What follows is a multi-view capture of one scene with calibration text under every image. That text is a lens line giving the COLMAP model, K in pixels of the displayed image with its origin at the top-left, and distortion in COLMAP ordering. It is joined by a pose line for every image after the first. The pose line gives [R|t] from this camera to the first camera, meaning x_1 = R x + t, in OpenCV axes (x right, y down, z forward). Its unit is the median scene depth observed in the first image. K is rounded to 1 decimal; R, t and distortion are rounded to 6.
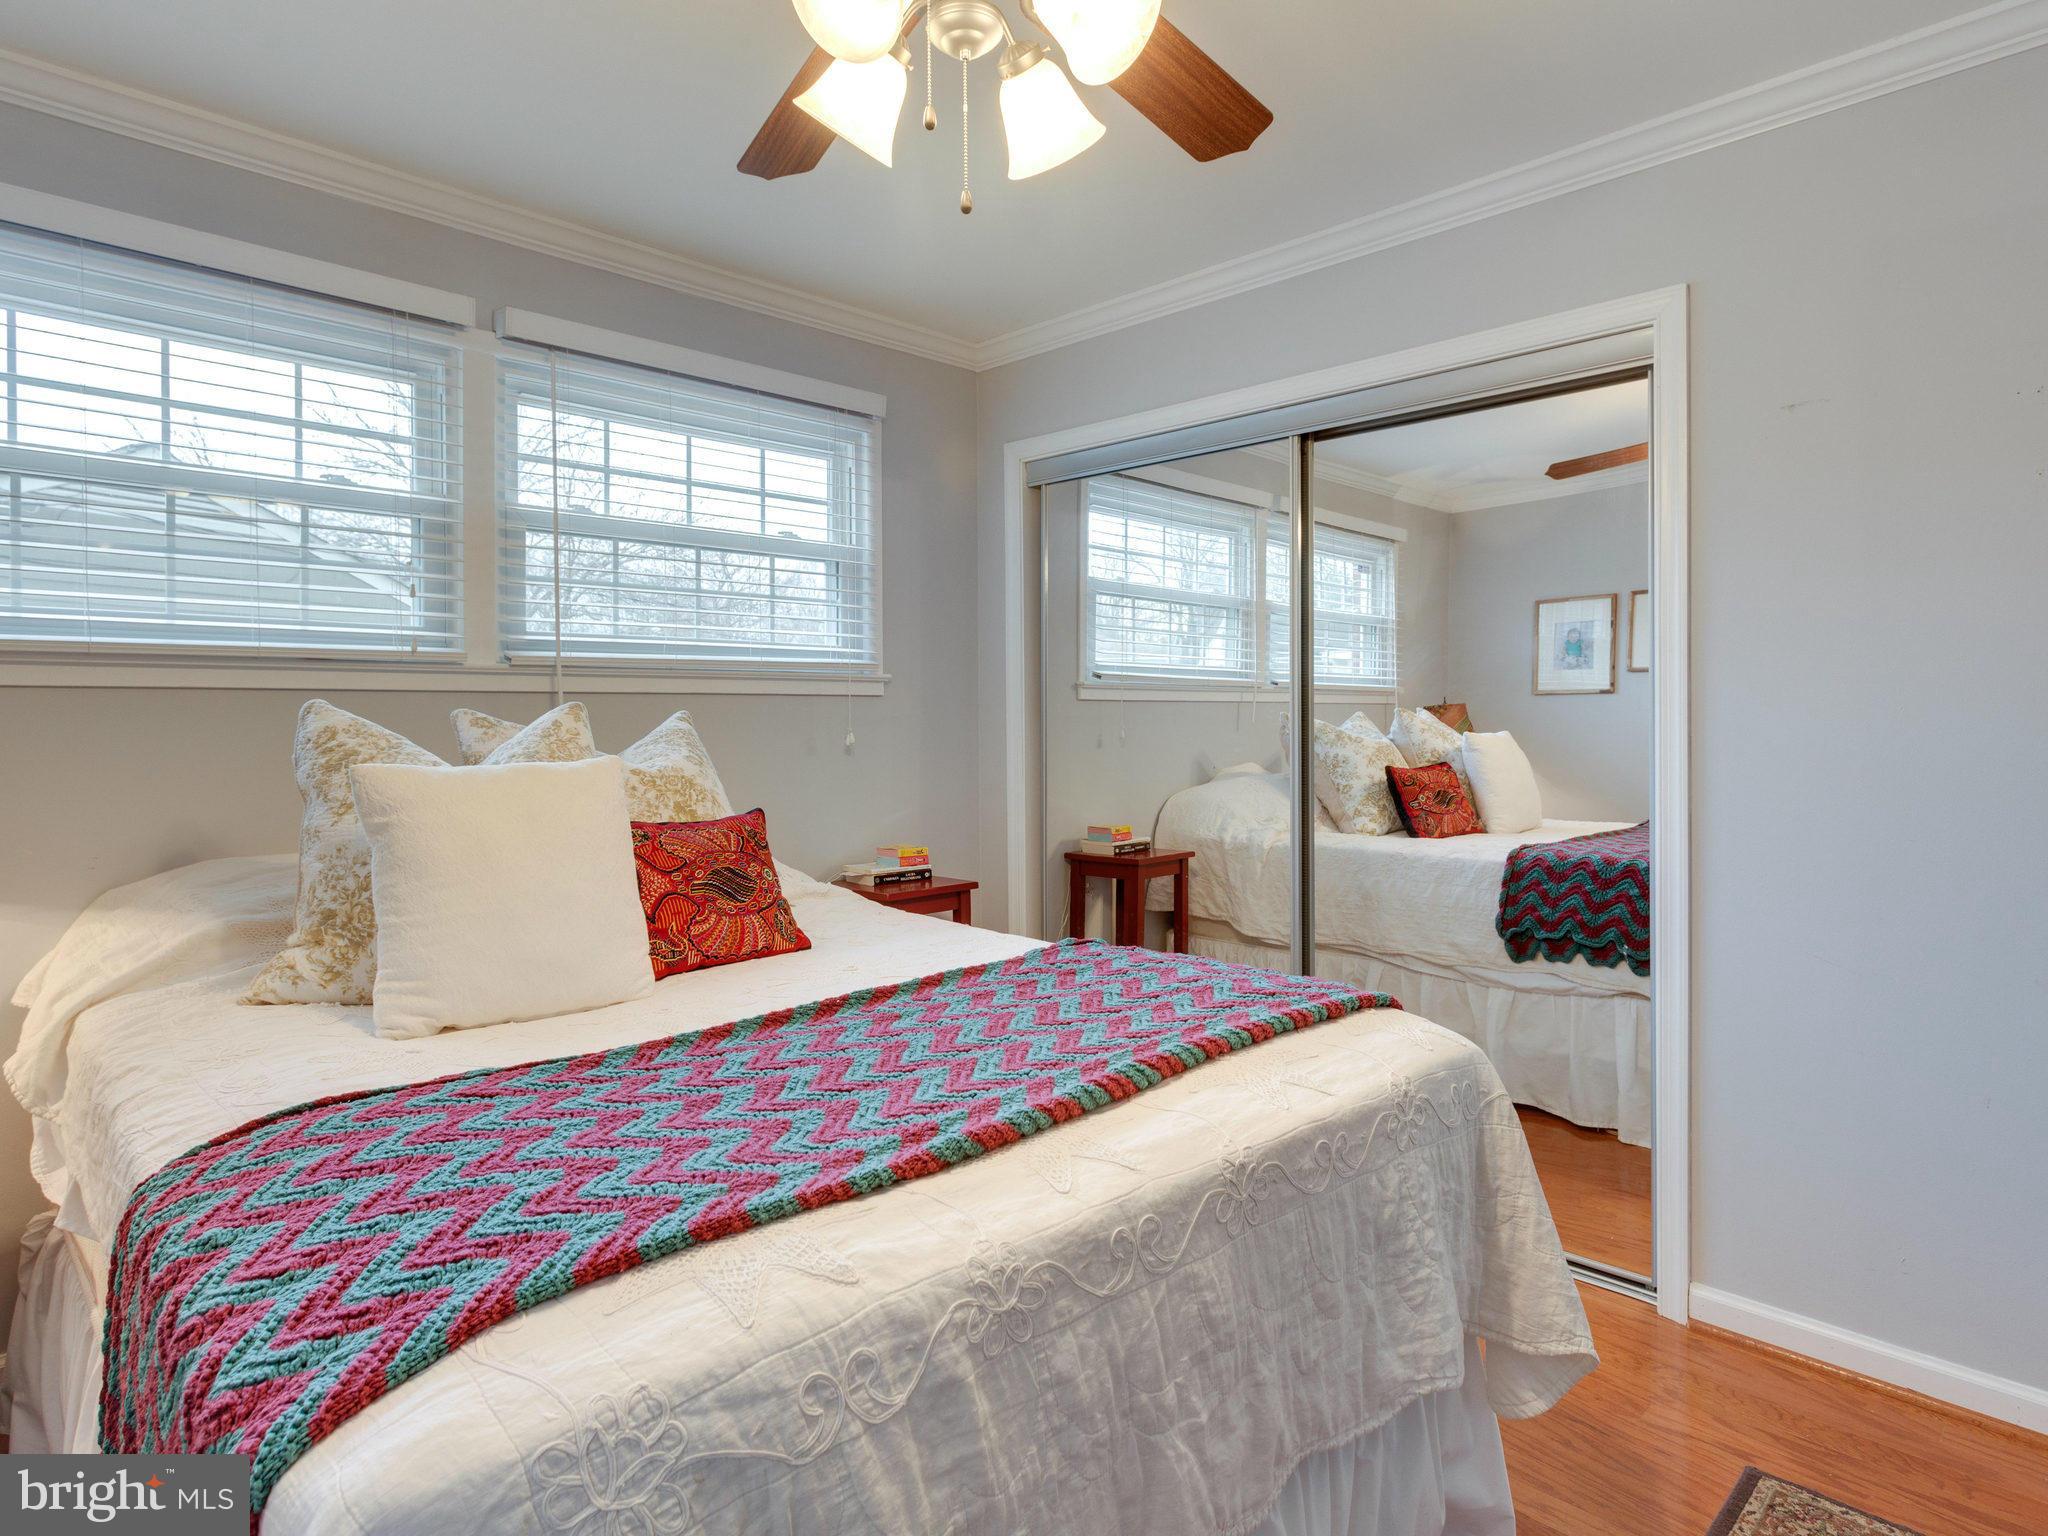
lens RADIAL K [[1133.8, 0, 1055.7], [0, 1133.8, 718.5], [0, 0, 1]] dist [0.003232, 0.000994]
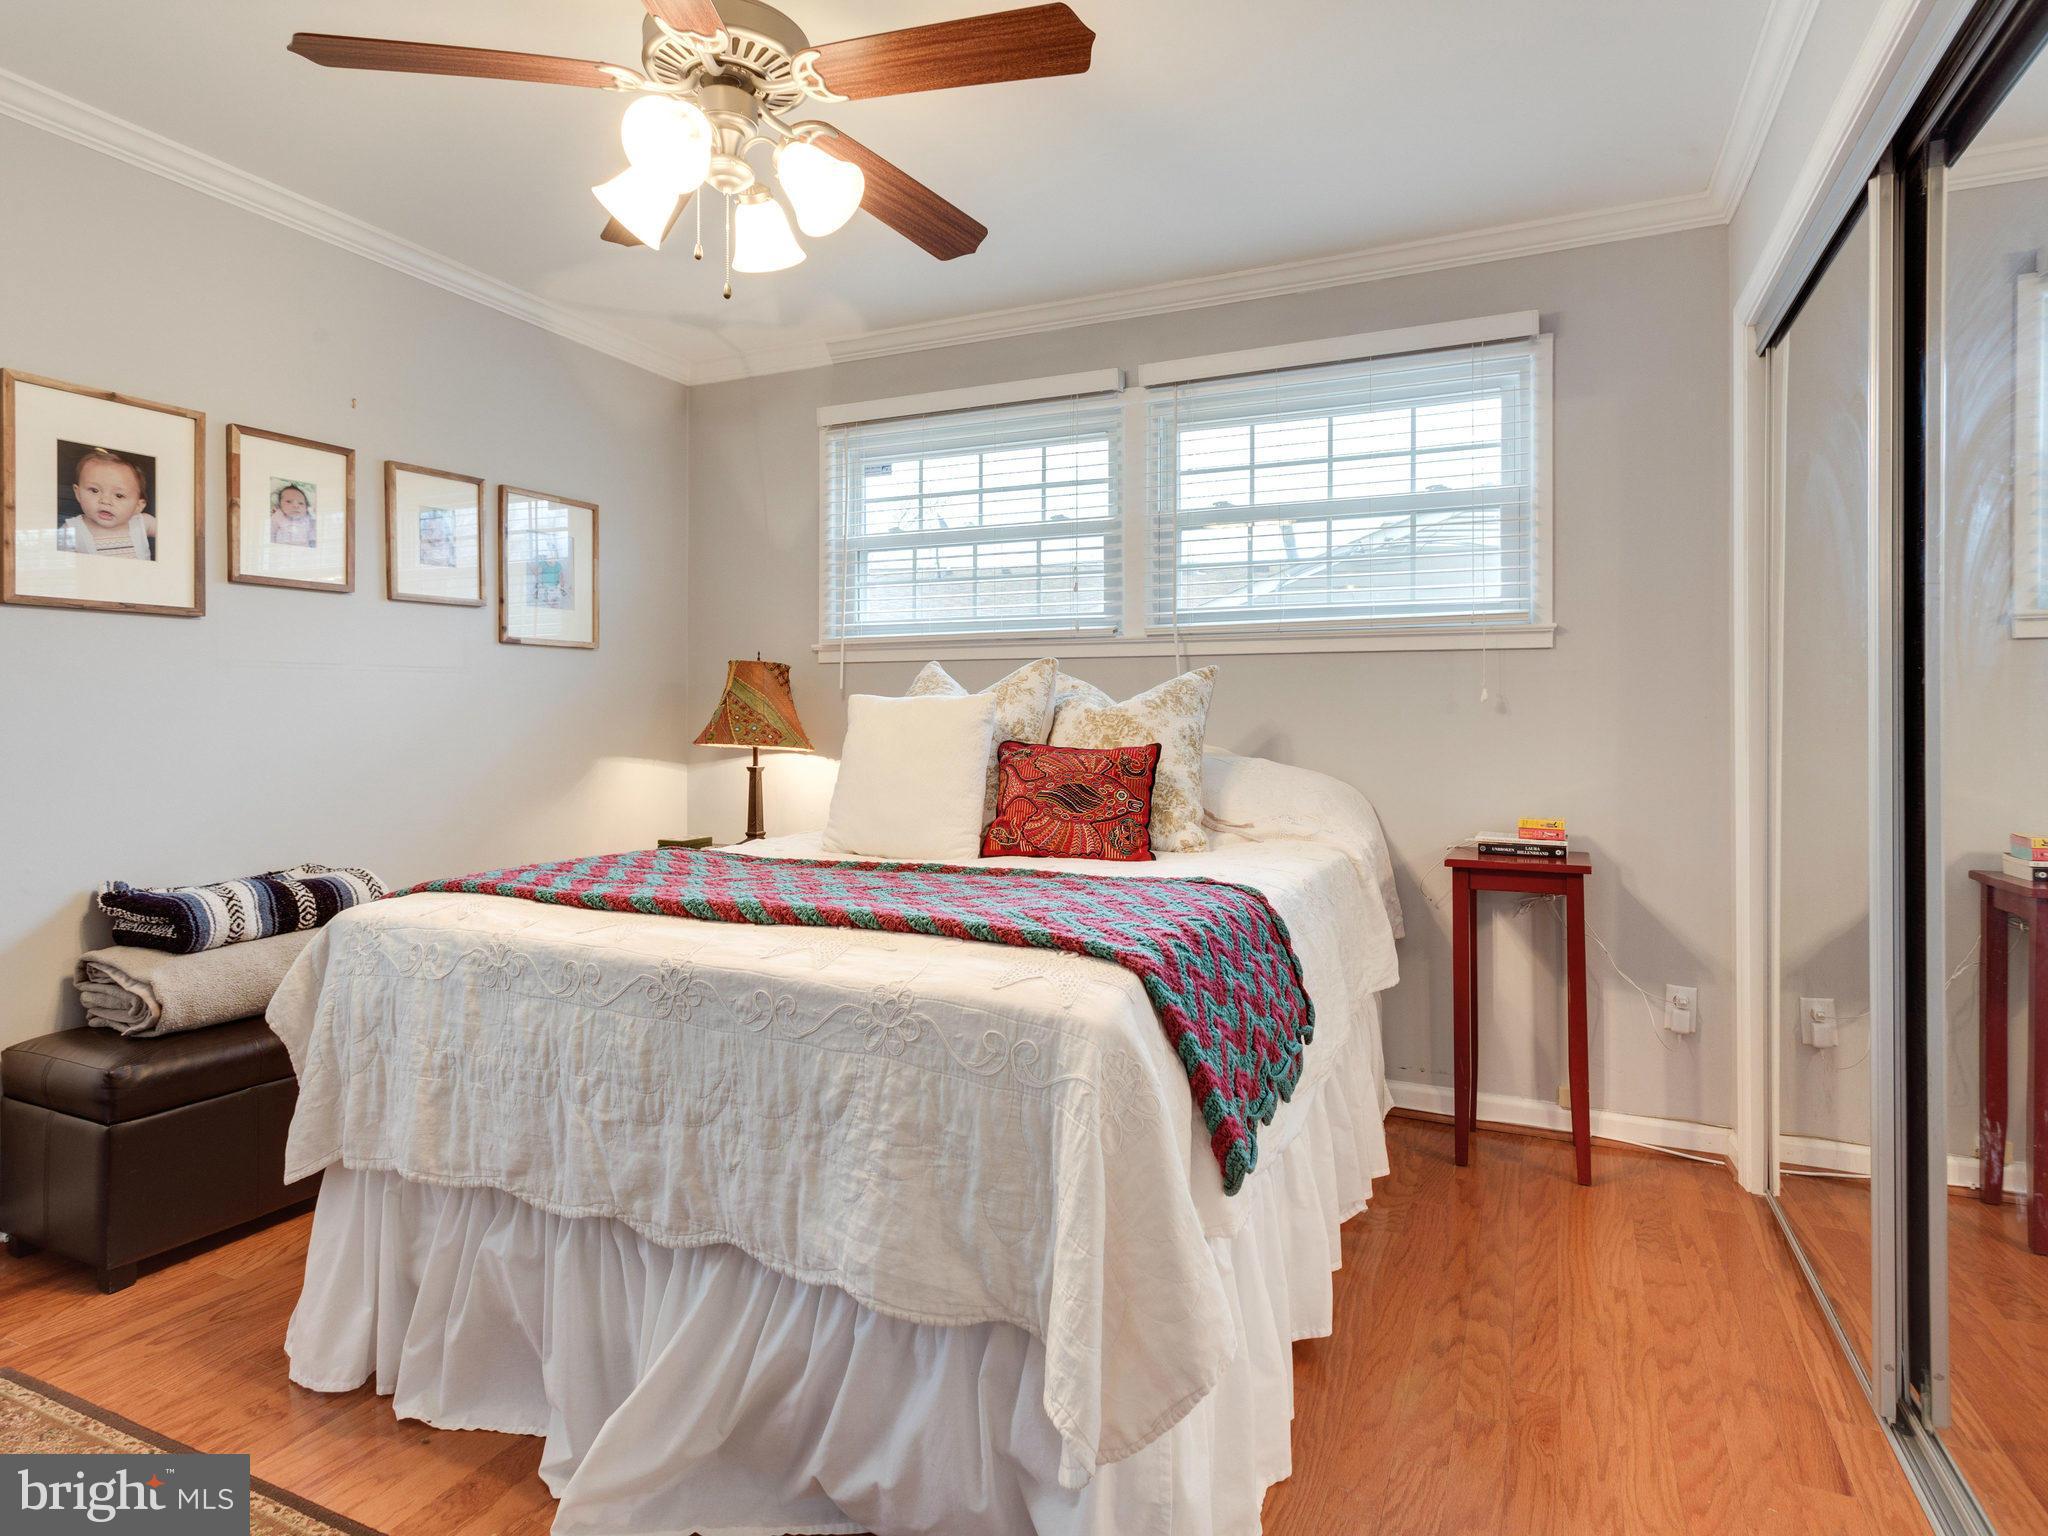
lens RADIAL K [[1133.8, 0, 1055.7], [0, 1133.8, 718.5], [0, 0, 1]] dist [0.003232, 0.000994]
pose [[0.364045, 0.006991, -0.931355, 0.627852], [-0.003928, 0.999974, 0.005971, 0.036850], [0.931373, 0.001485, 0.364063, 0.376114]]
